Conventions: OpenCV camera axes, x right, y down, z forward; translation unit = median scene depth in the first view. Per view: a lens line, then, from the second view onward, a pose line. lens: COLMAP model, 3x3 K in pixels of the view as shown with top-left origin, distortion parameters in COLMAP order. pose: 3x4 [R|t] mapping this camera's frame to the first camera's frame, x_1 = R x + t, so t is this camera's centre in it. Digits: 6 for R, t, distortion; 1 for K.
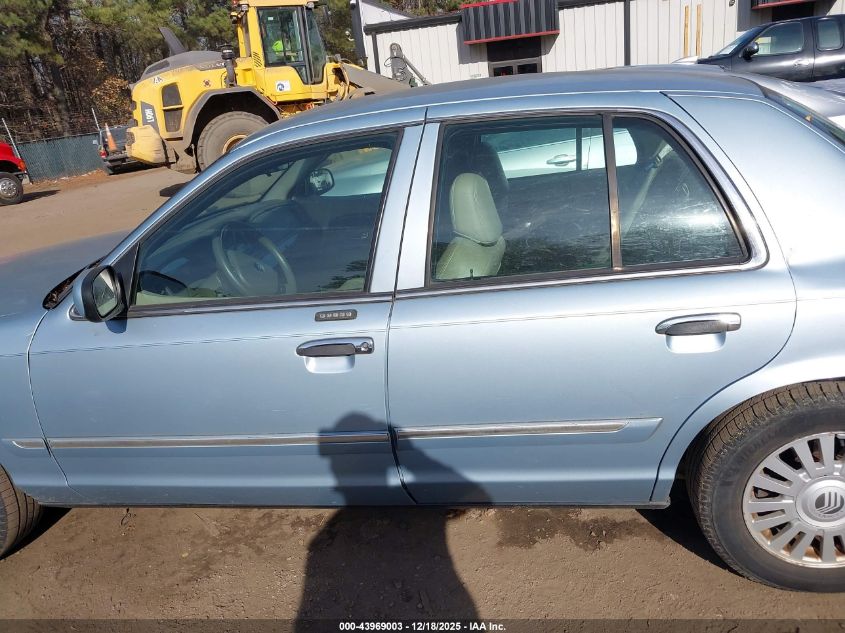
lens RADIAL K [[631.7, 0, 425.8], [0, 631.7, 316.1], [0, 0, 1]] dist [-0.003789, 0.001994]
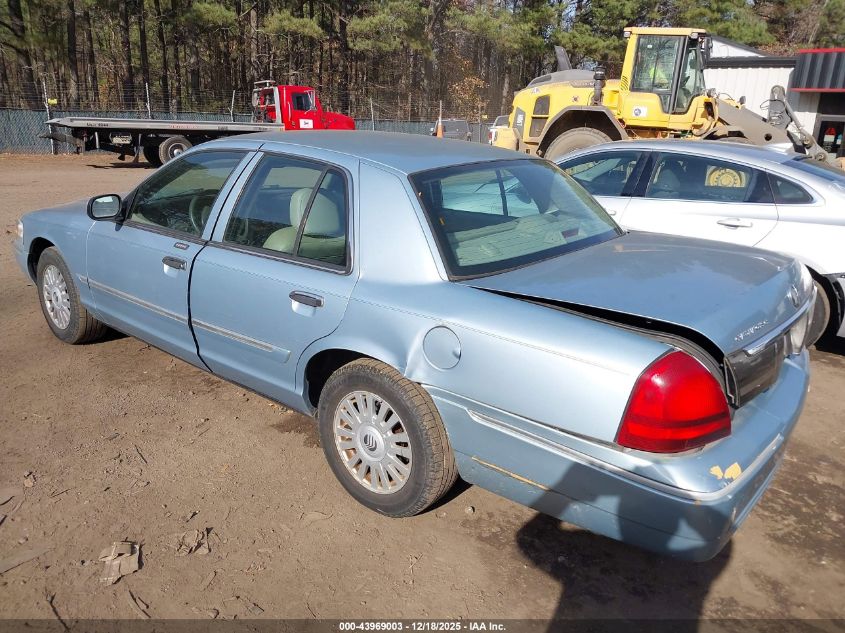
lens RADIAL K [[631.7, 0, 425.8], [0, 631.7, 316.1], [0, 0, 1]] dist [-0.003789, 0.001994]
pose [[0.859239, 0.283933, -0.425547, 0.844365], [-0.292552, 0.955115, 0.046569, -0.063516], [0.419669, 0.084481, 0.903737, -0.208870]]
